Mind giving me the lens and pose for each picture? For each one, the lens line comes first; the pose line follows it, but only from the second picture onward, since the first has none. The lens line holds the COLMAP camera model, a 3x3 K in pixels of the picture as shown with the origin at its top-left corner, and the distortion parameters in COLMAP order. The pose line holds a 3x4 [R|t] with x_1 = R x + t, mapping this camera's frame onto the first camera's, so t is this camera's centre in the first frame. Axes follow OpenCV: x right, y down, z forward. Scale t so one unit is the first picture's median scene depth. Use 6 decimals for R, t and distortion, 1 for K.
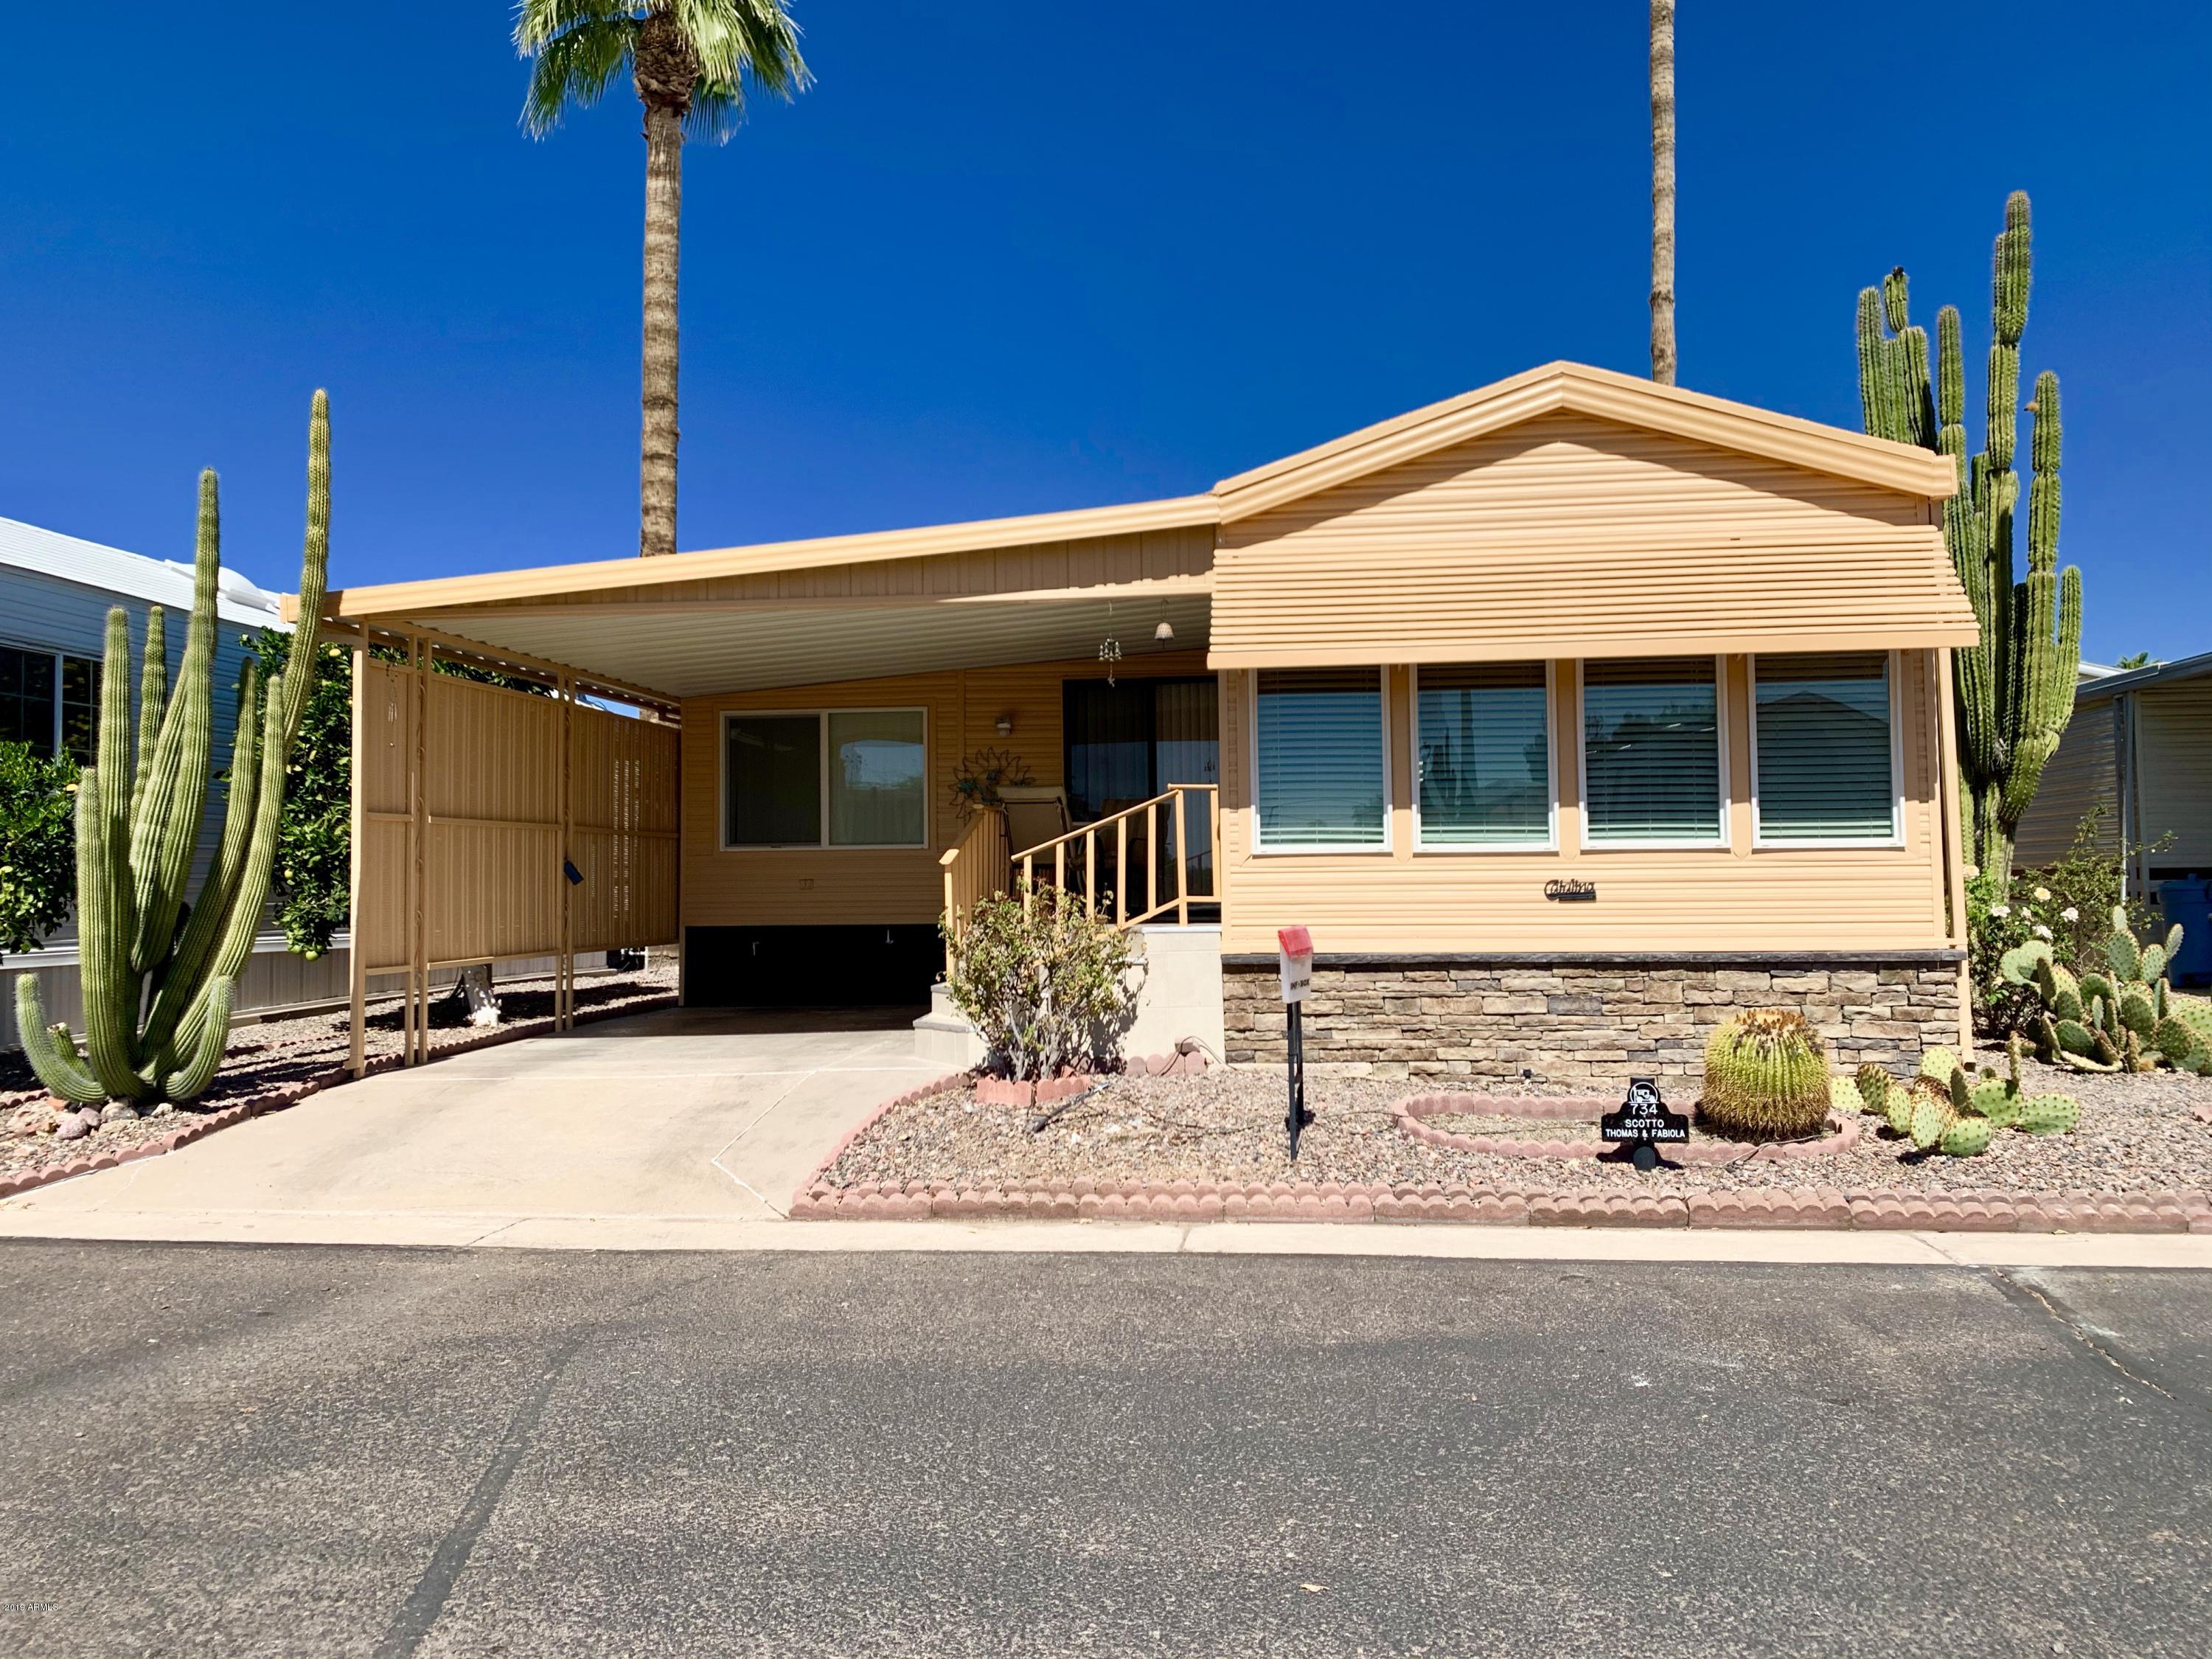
lens RADIAL K [[1723.5, 0, 1106.0], [0, 1723.5, 829.5], [0, 0, 1]] dist [0.044807, -0.055779]
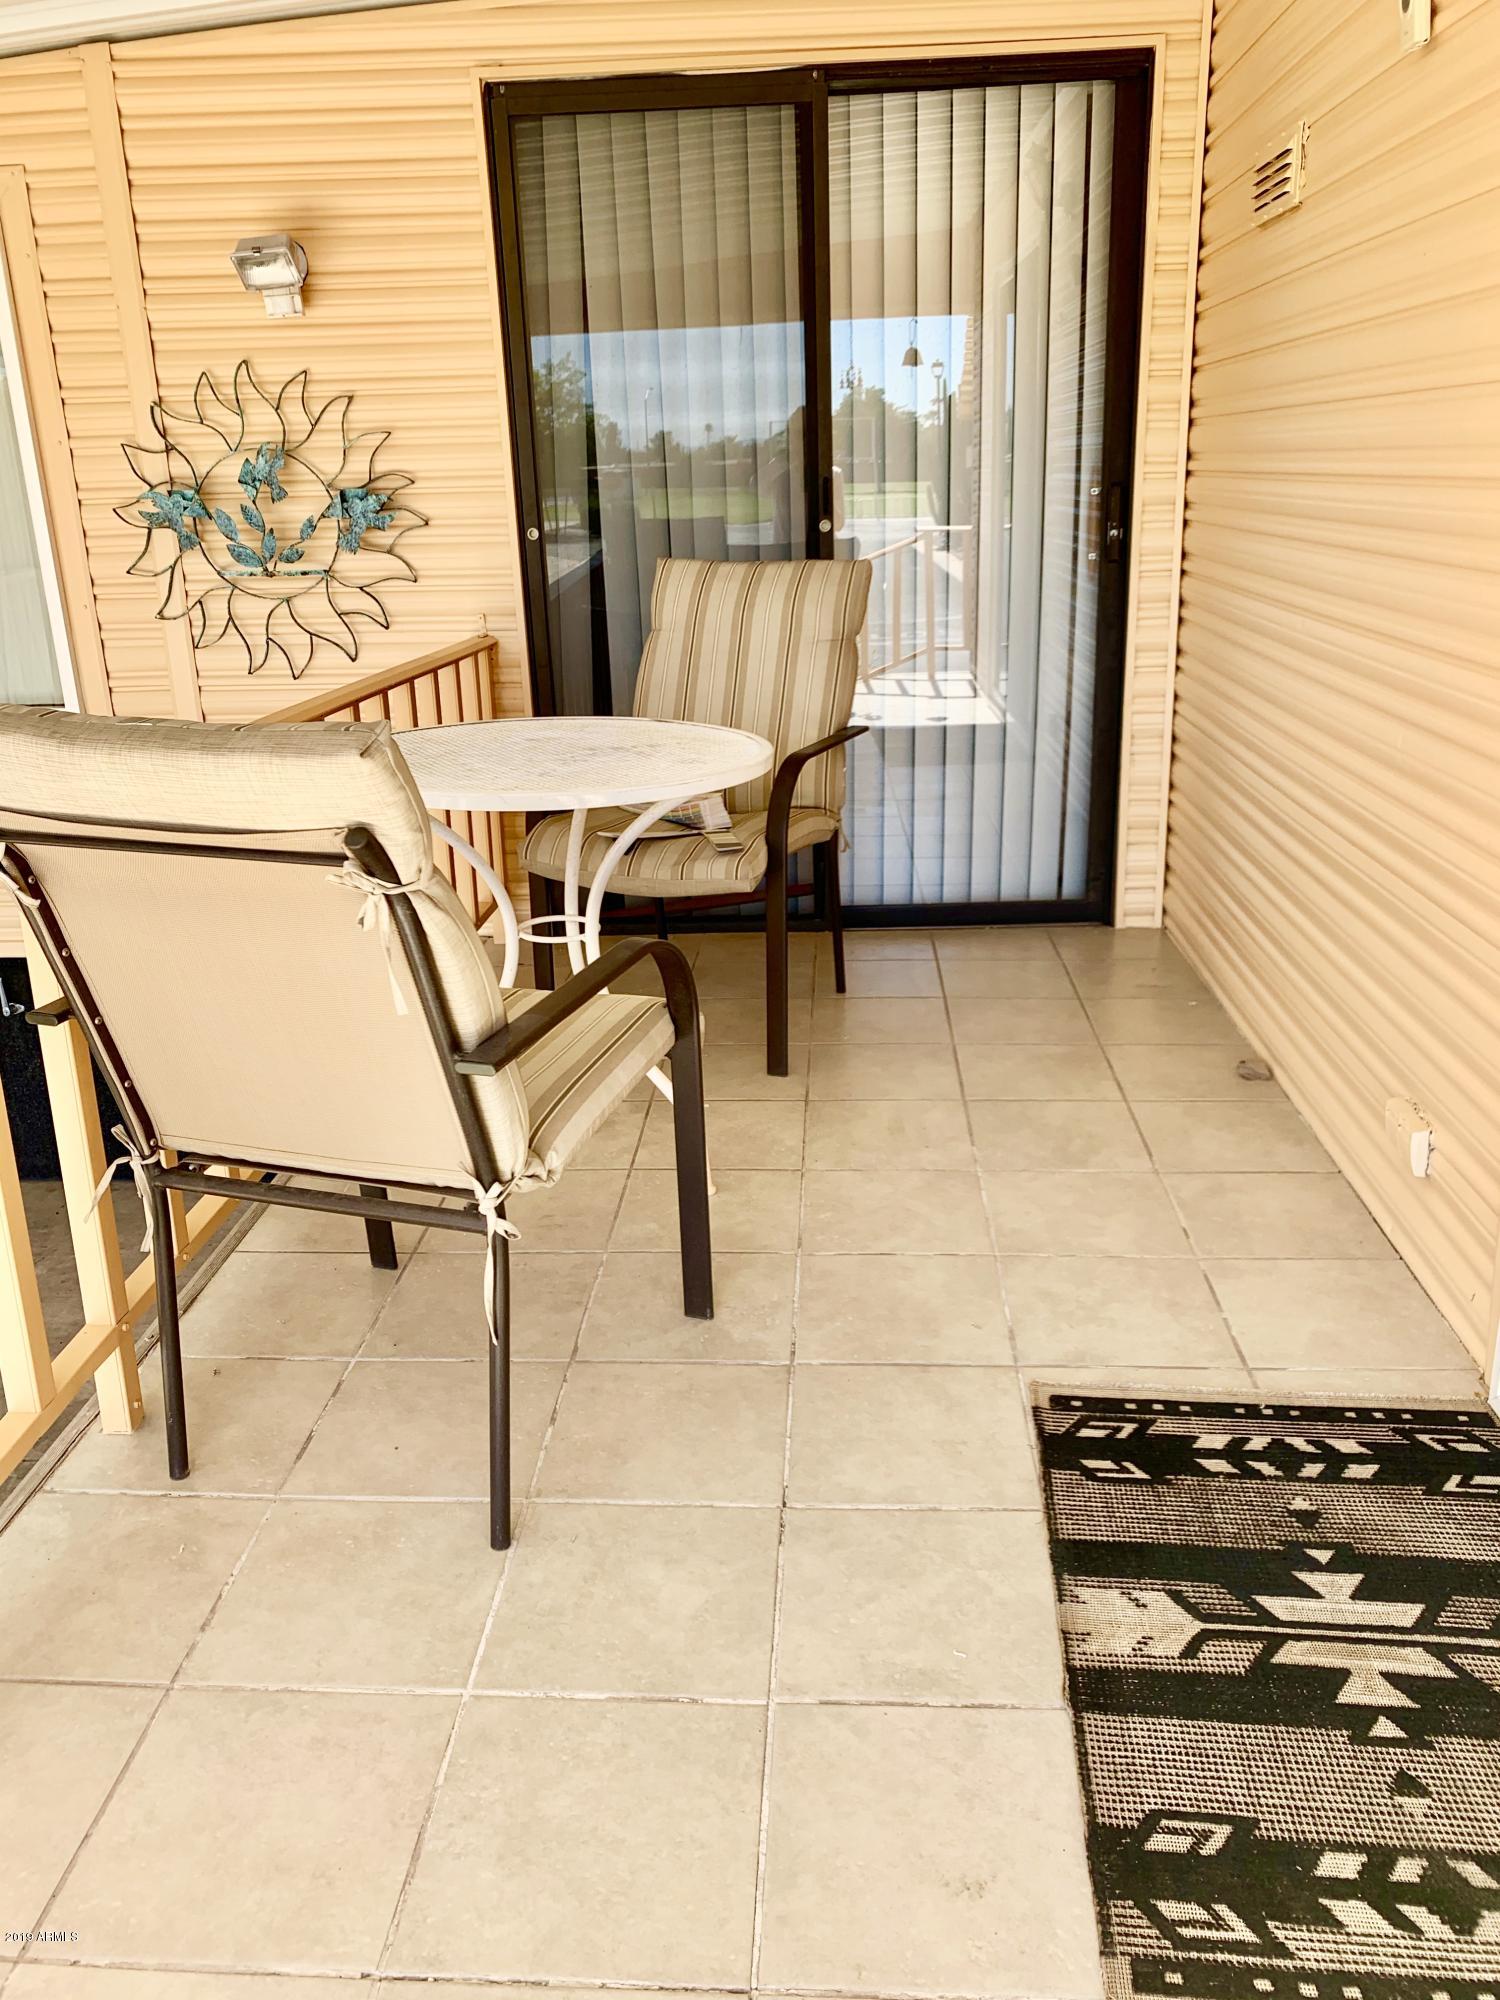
lens RADIAL K [[1558.3, 0, 750.0], [0, 1558.3, 1000.0], [0, 0, 1]] dist [0.044807, -0.055779]
pose [[0.998063, -0.041541, 0.046305, -0.000447], [0.022648, 0.935921, 0.351482, -0.059808], [-0.057938, -0.349753, 0.935049, 1.126738]]
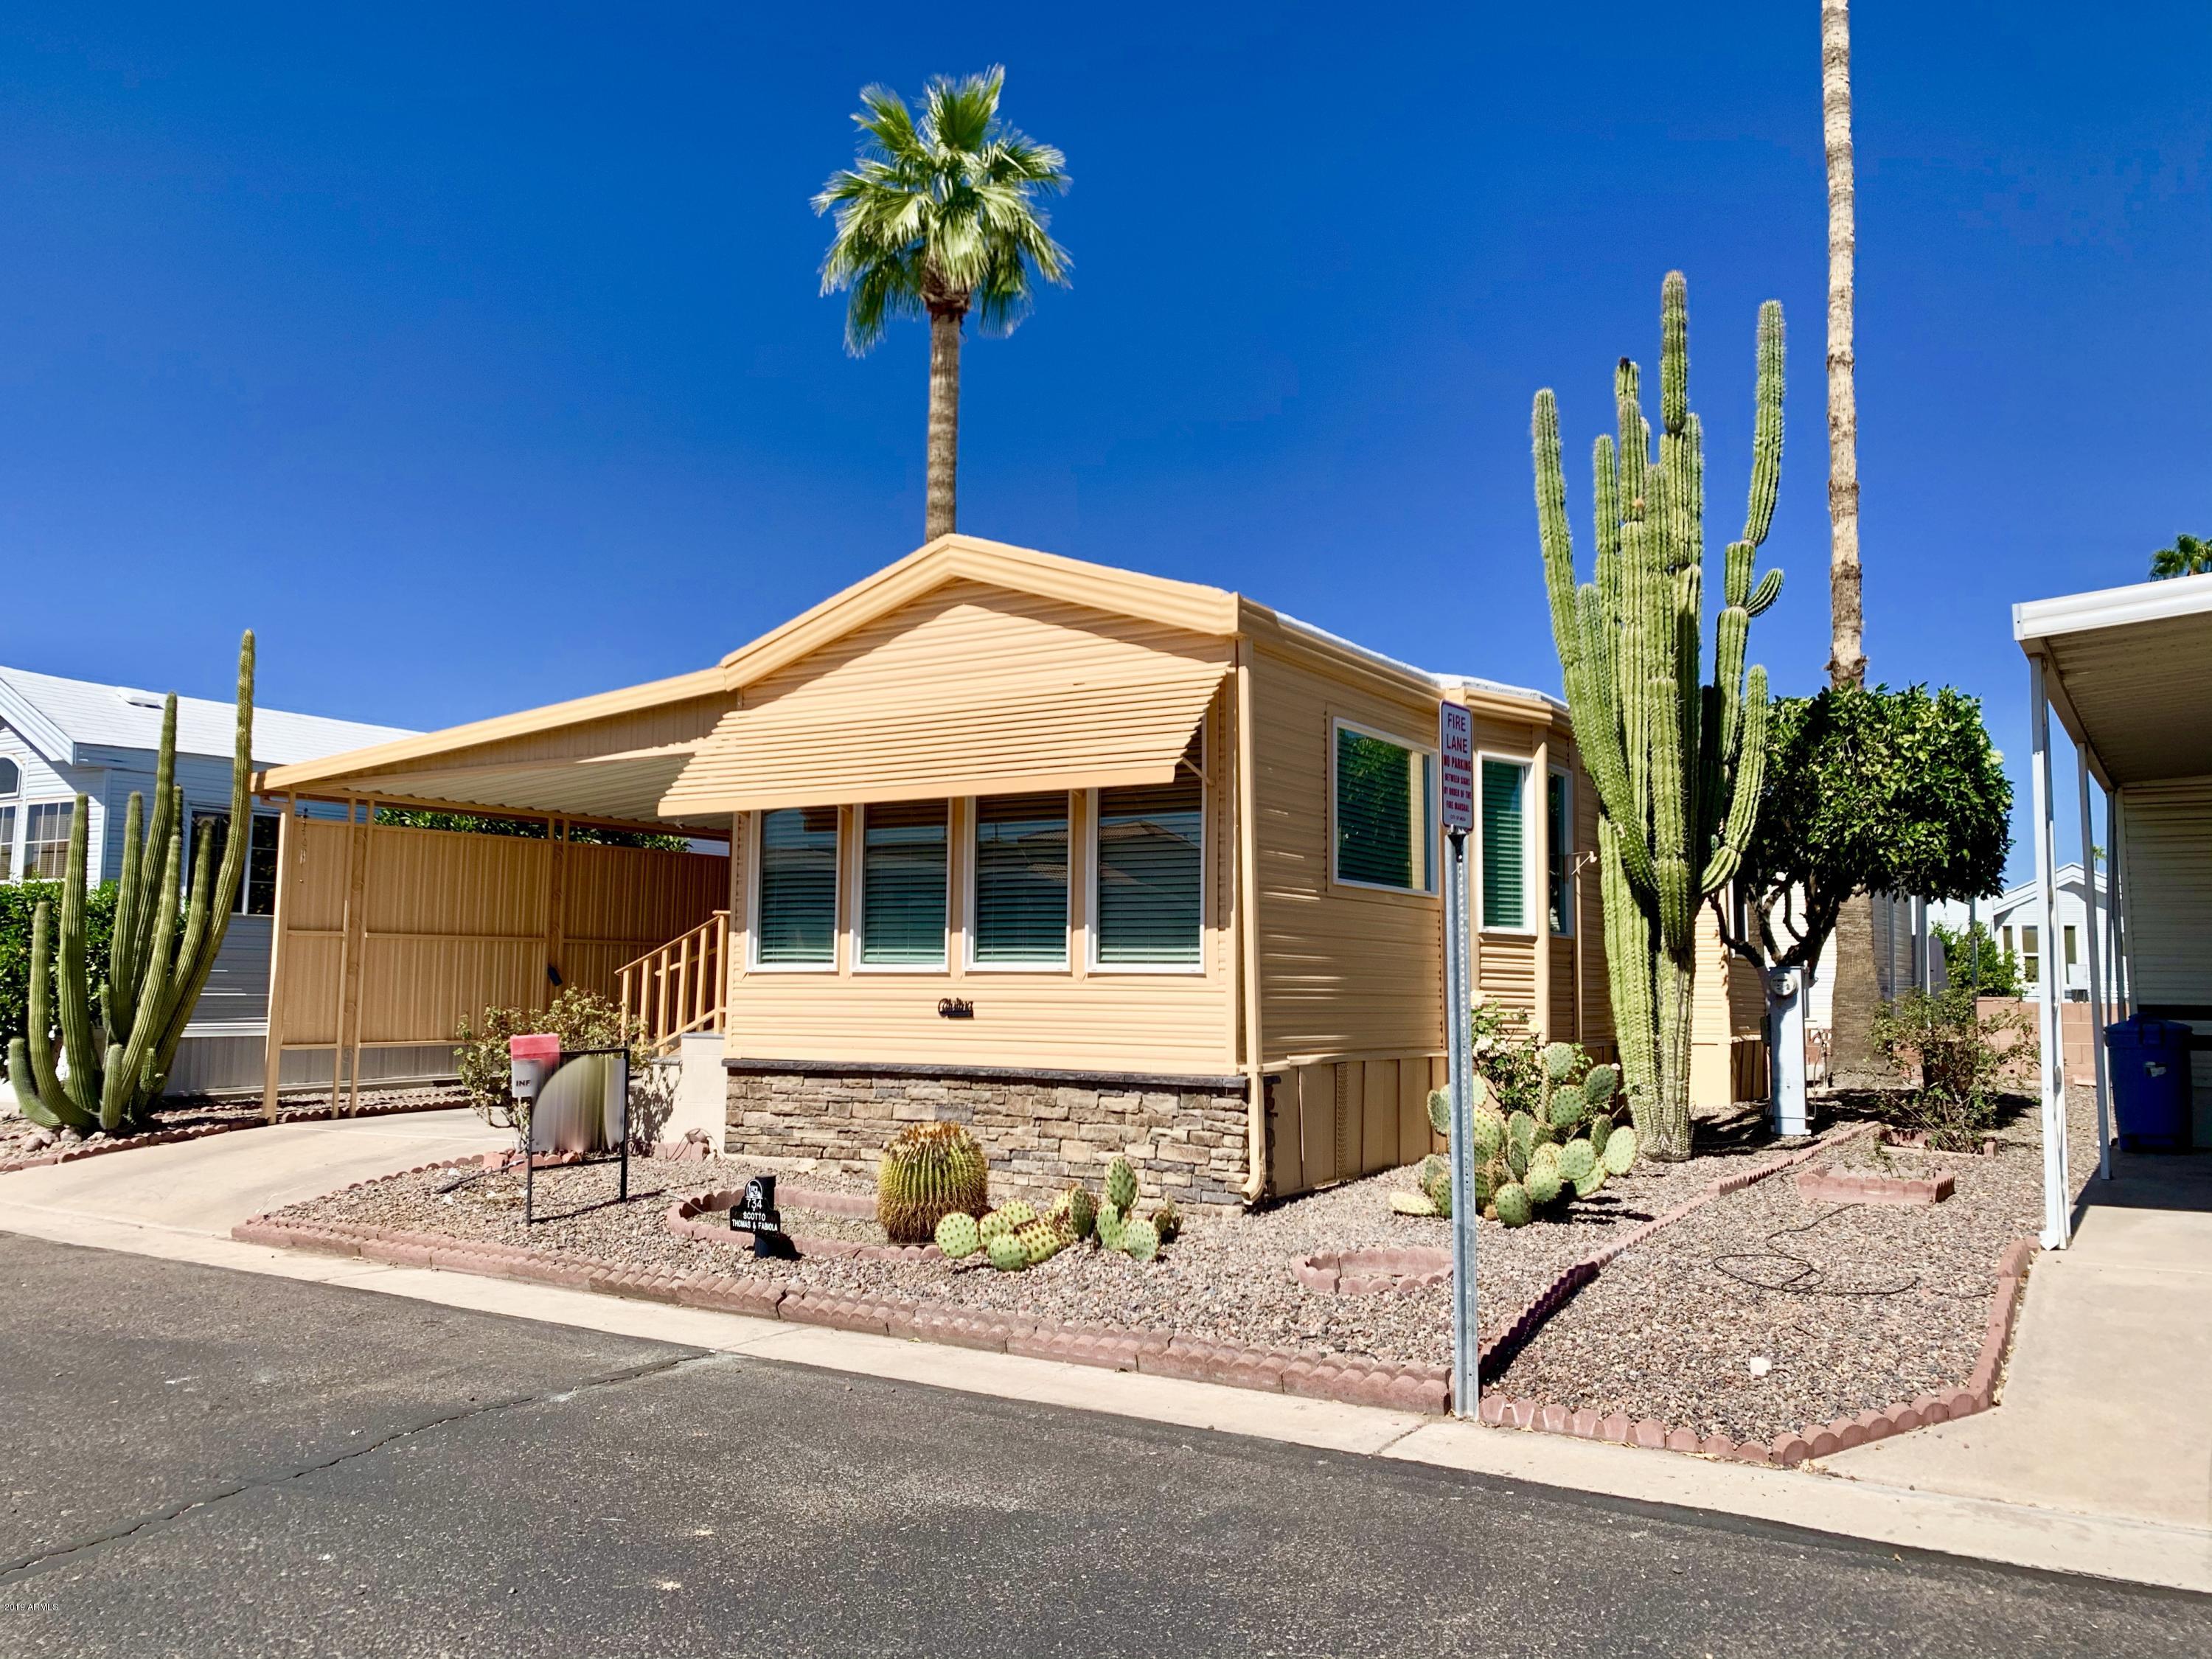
lens RADIAL K [[1708.8, 0, 1114.5], [0, 1708.8, 818.6], [0, 0, 1]] dist [0.170848, -0.227514]
pose [[0.904826, -0.022274, -0.425198, 0.816650], [-0.004910, 0.998018, -0.062730, -0.017108], [0.425753, 0.058848, 0.902924, 0.050415]]
